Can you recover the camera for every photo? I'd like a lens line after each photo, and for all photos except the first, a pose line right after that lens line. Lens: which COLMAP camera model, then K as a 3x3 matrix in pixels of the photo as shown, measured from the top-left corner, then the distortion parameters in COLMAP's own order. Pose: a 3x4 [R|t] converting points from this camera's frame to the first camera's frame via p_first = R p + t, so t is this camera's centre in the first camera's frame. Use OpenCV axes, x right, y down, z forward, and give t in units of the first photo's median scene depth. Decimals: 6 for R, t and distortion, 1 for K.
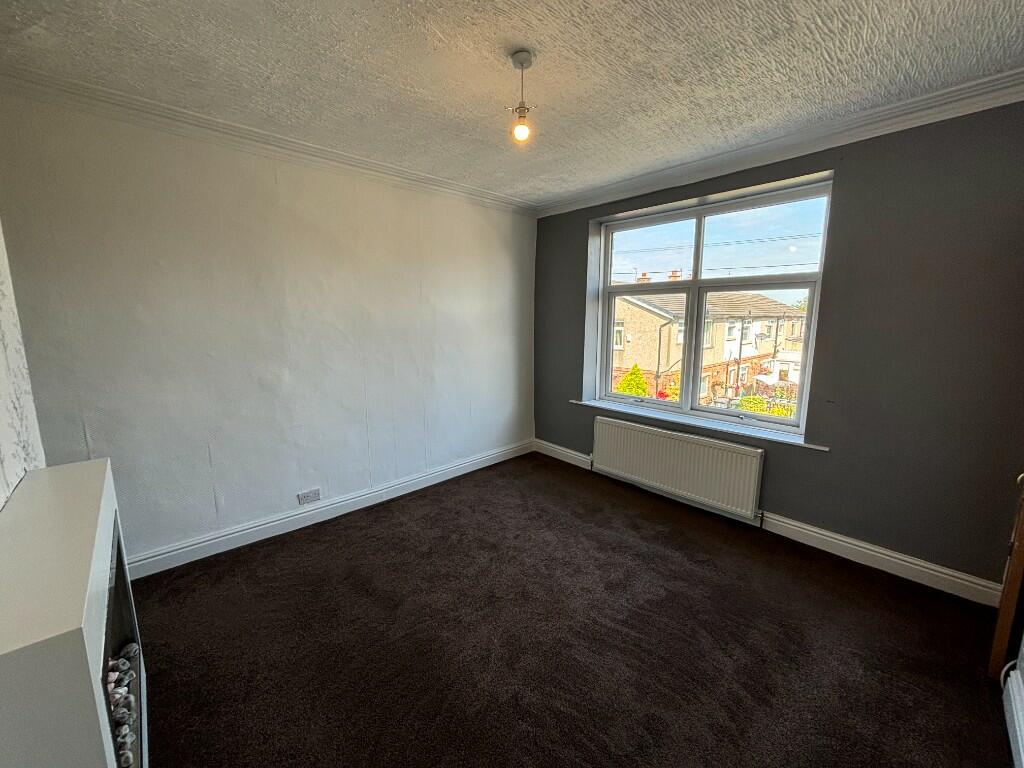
lens RADIAL K [[413.7, 0, 508.8], [0, 413.7, 385.9], [0, 0, 1]] dist [0.018470, -0.008536]
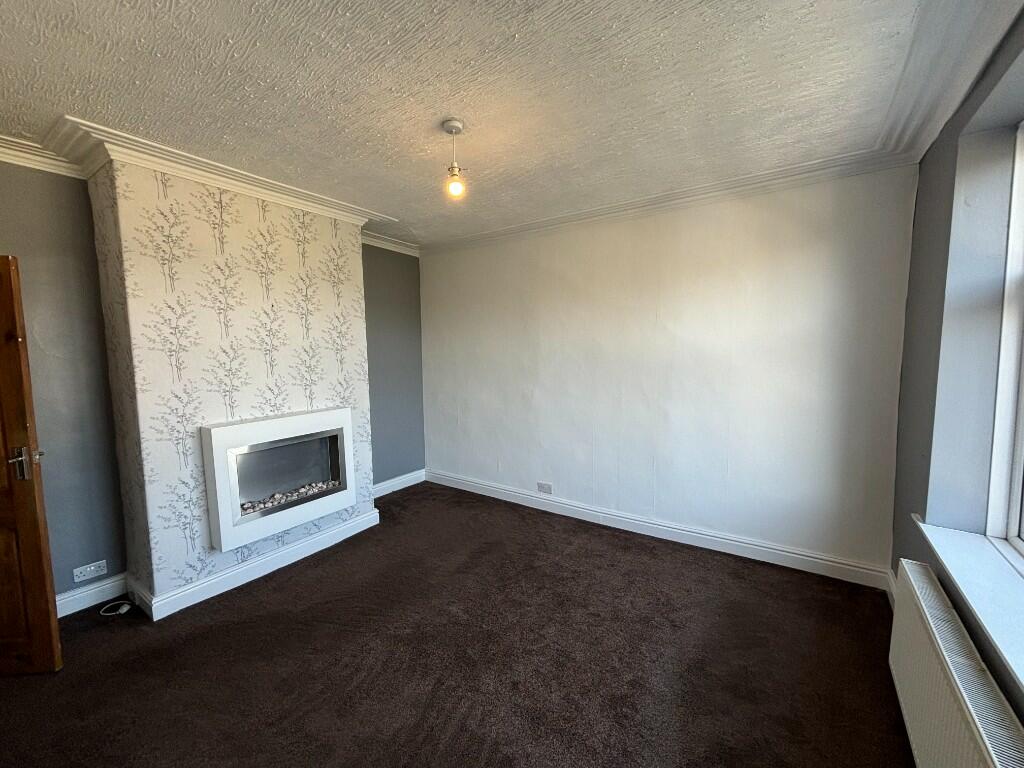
lens RADIAL K [[413.7, 0, 508.8], [0, 413.7, 385.9], [0, 0, 1]] dist [0.018470, -0.008536]
pose [[0.218454, 0.088210, -0.971852, 0.672064], [-0.148978, 0.987247, 0.056120, -0.093727], [0.964408, 0.132525, 0.228810, 0.536062]]
